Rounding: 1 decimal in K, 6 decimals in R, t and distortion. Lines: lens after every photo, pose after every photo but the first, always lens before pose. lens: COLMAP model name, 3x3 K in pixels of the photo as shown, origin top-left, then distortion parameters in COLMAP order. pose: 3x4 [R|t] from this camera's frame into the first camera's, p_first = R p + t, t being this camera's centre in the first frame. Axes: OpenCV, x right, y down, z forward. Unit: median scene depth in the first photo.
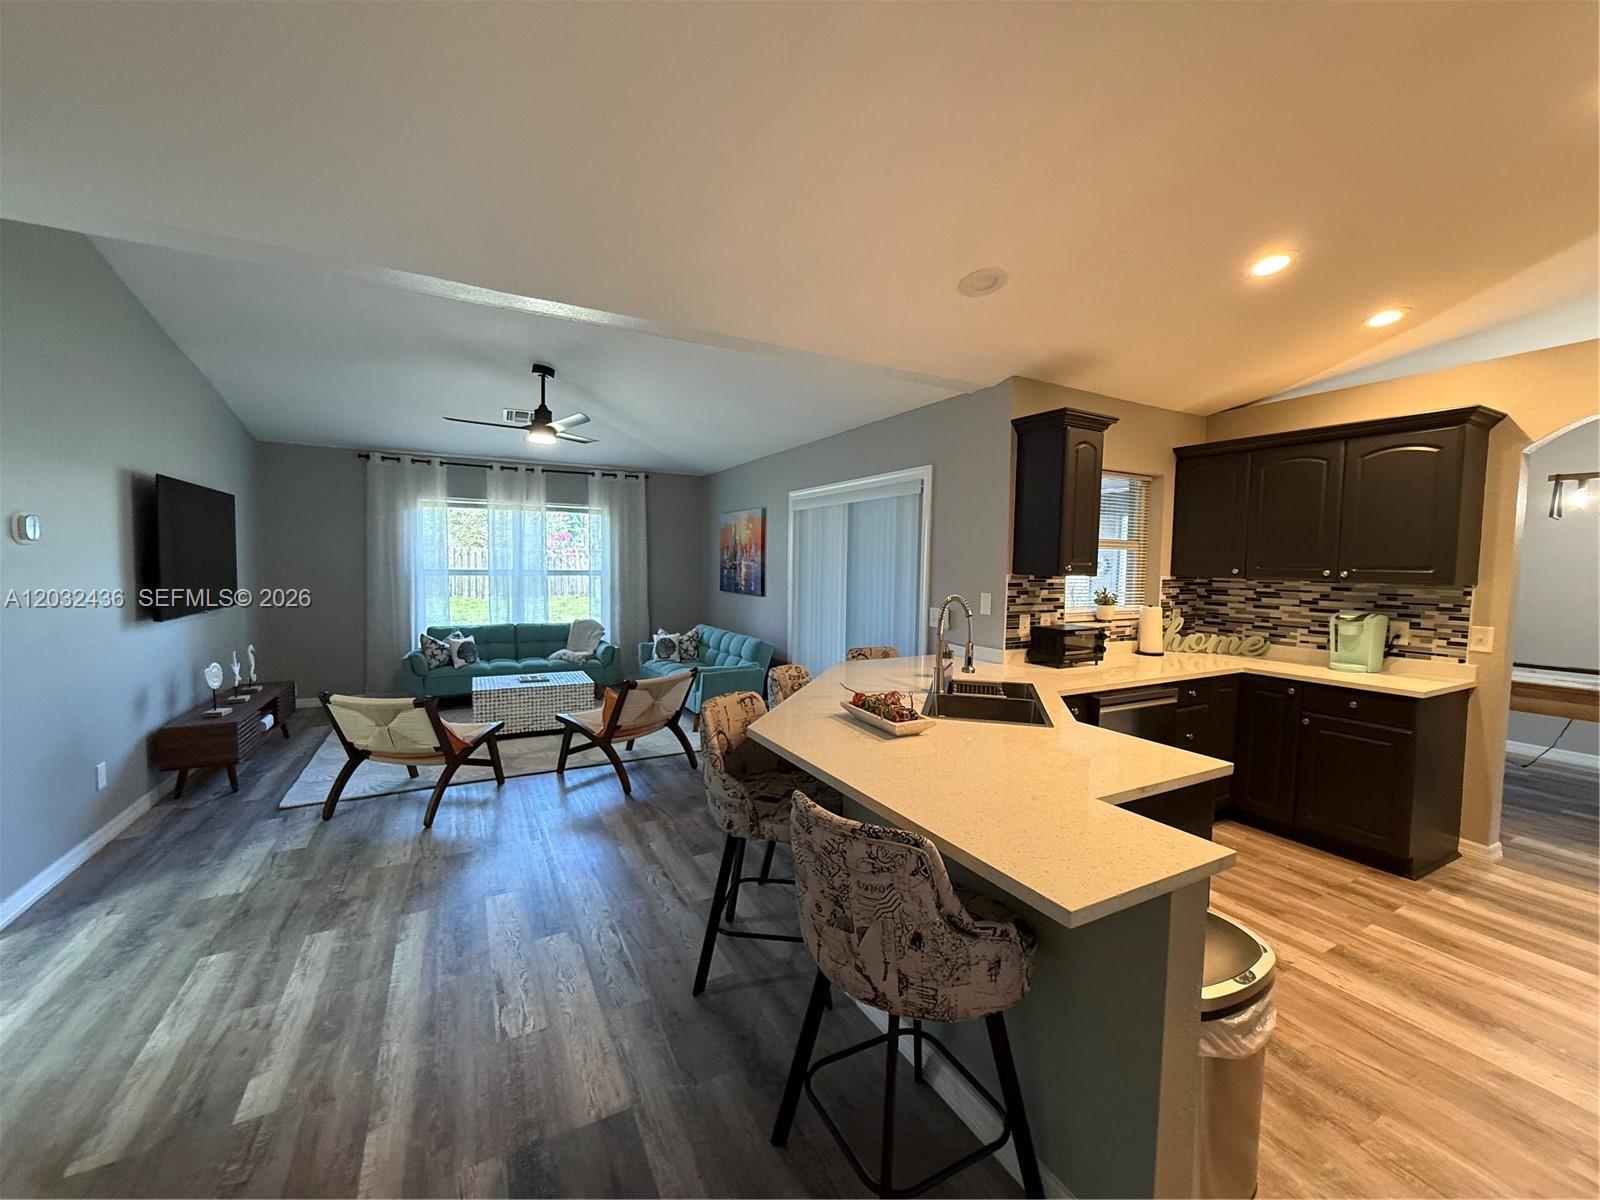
lens RADIAL K [[636.4, 0, 804.5], [0, 636.4, 600.0], [0, 0, 1]] dist [-0.000966, 0.000261]
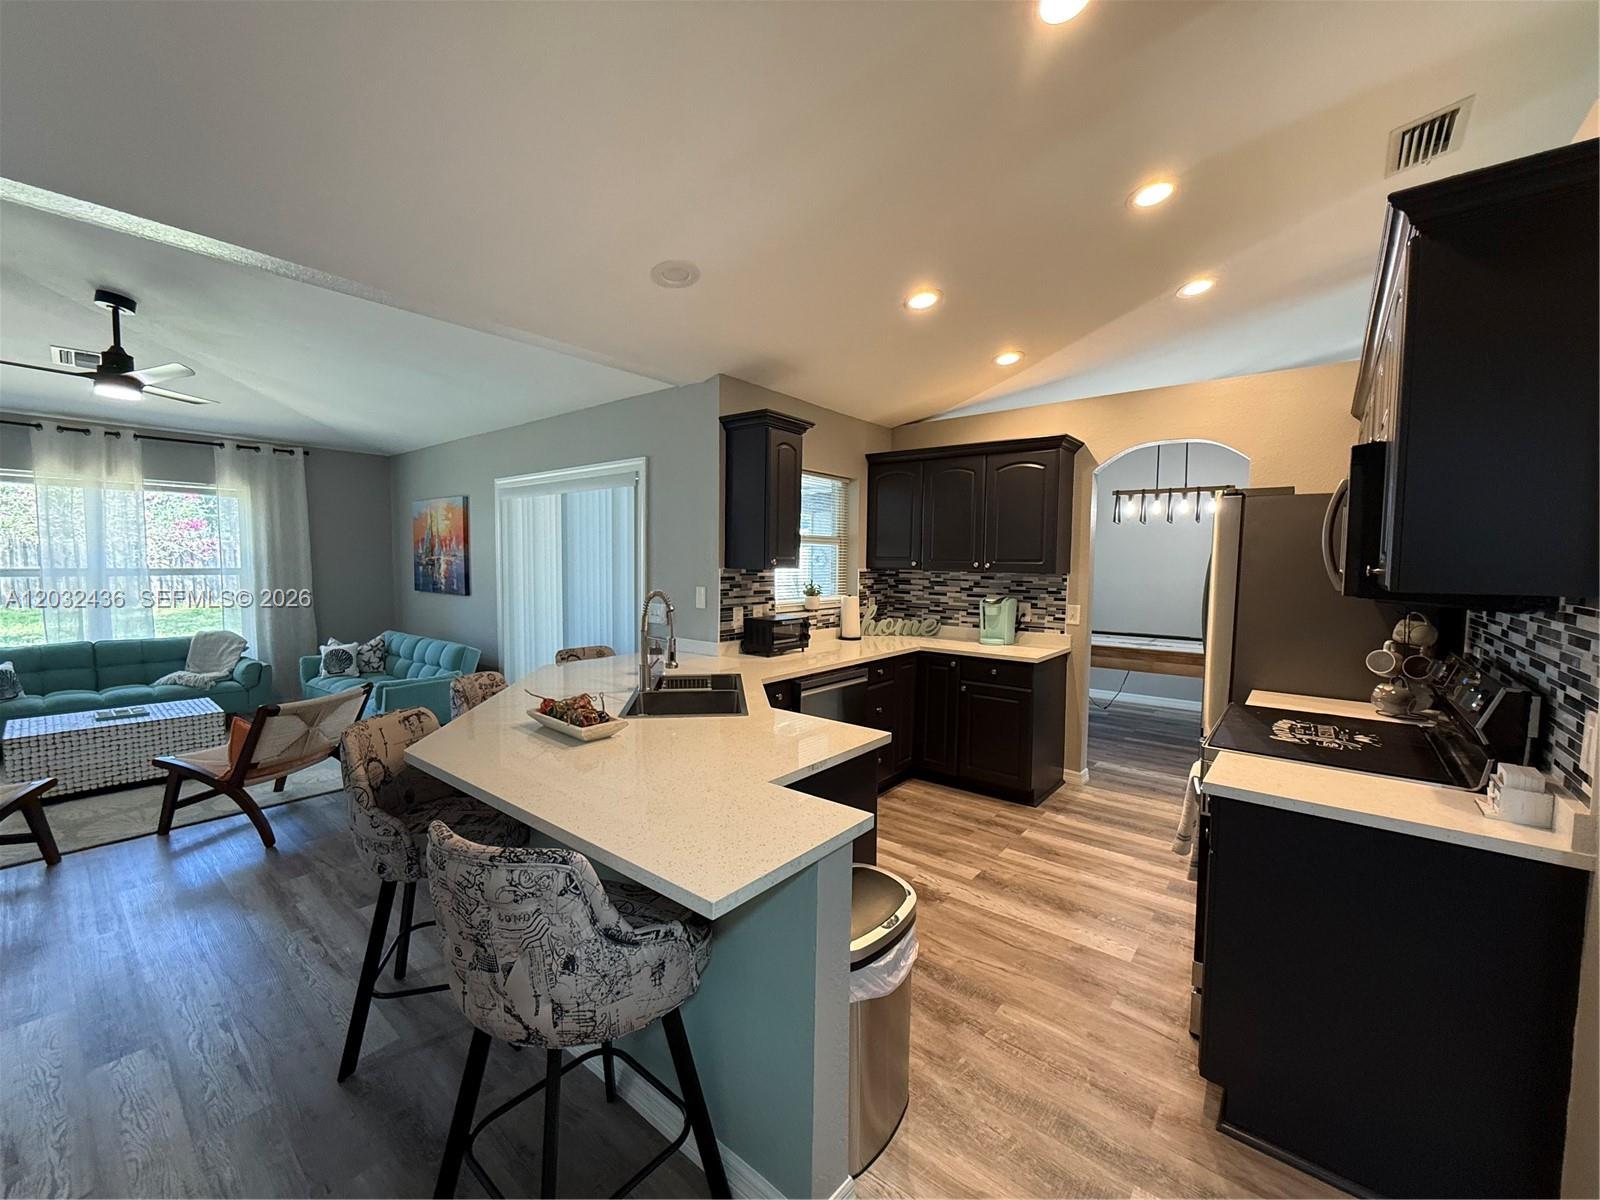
lens RADIAL K [[636.4, 0, 804.5], [0, 636.4, 600.0], [0, 0, 1]] dist [-0.000966, 0.000261]
pose [[0.924001, -0.028321, 0.381339, 0.058770], [0.025187, 0.999595, 0.013209, 0.000521], [-0.381559, -0.002600, 0.924341, 0.005283]]
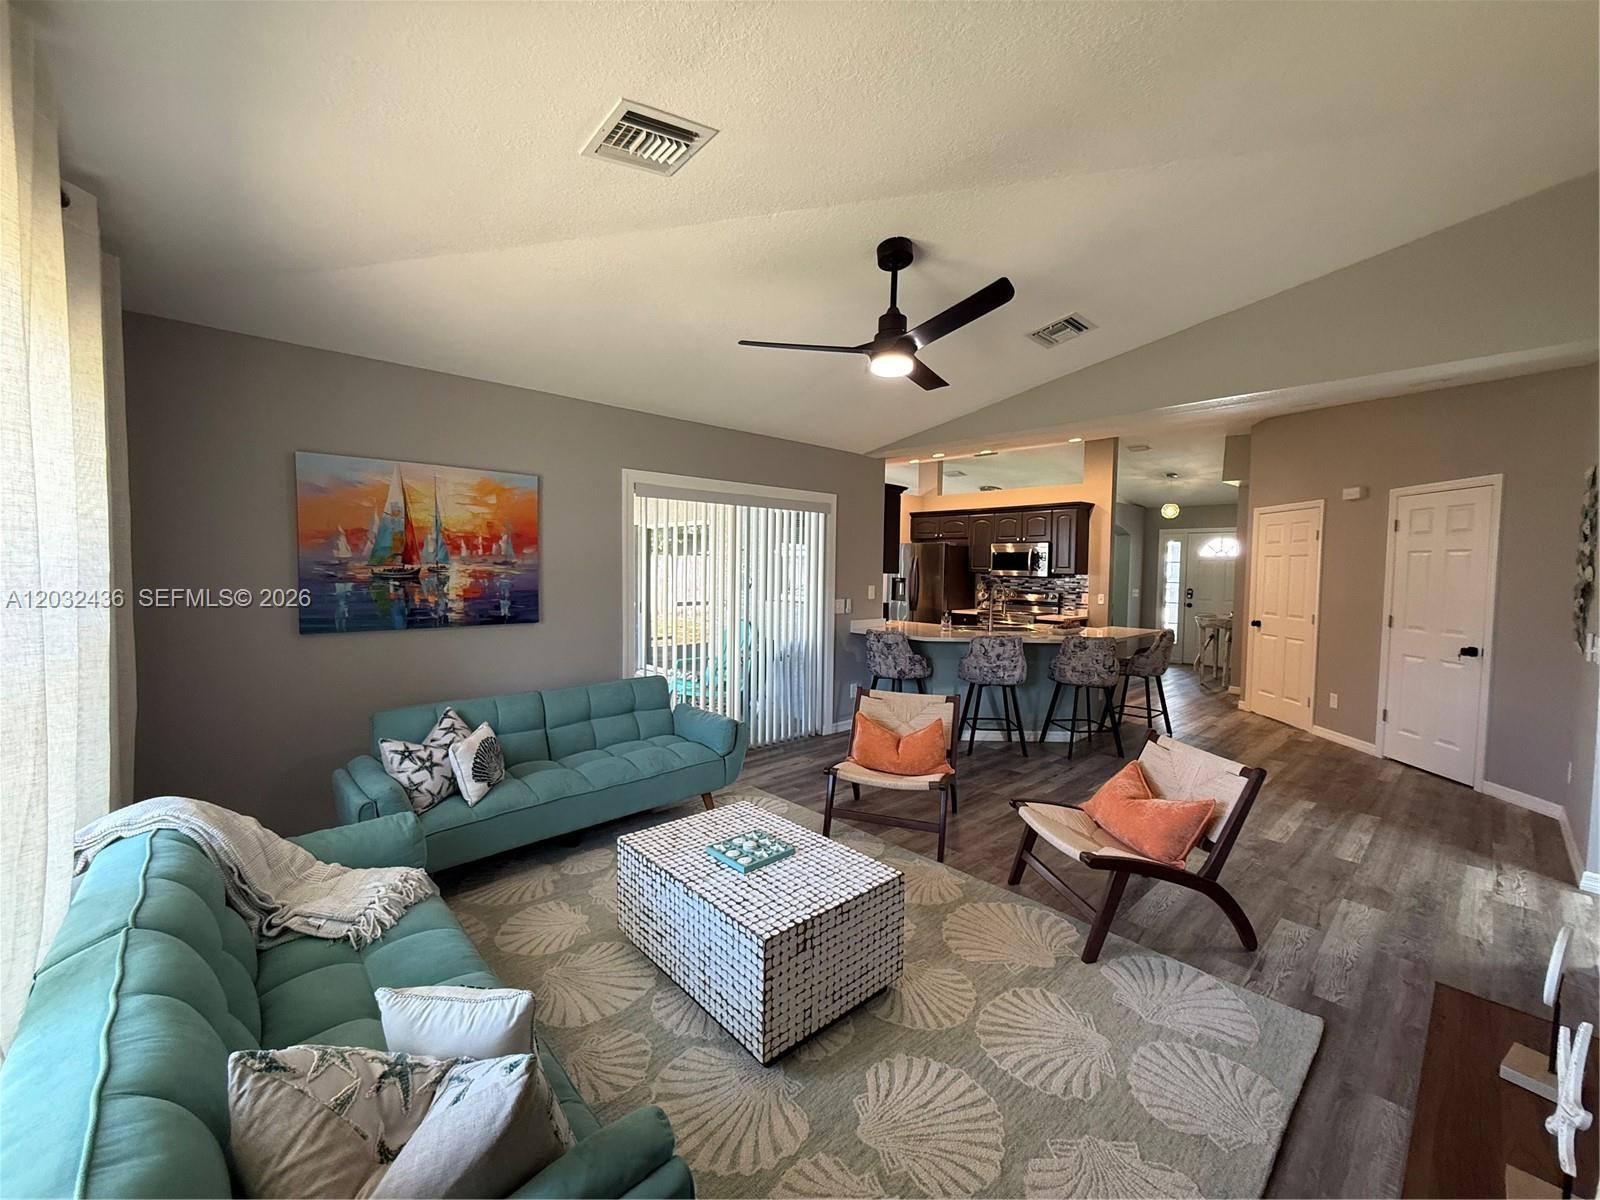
lens RADIAL K [[636.4, 0, 804.5], [0, 636.4, 600.0], [0, 0, 1]] dist [-0.000966, 0.000261]
pose [[-0.244550, -0.067916, 0.967255, -1.411226], [0.043207, 0.995790, 0.080844, -0.129118], [-0.968674, 0.061563, -0.240586, 1.783302]]
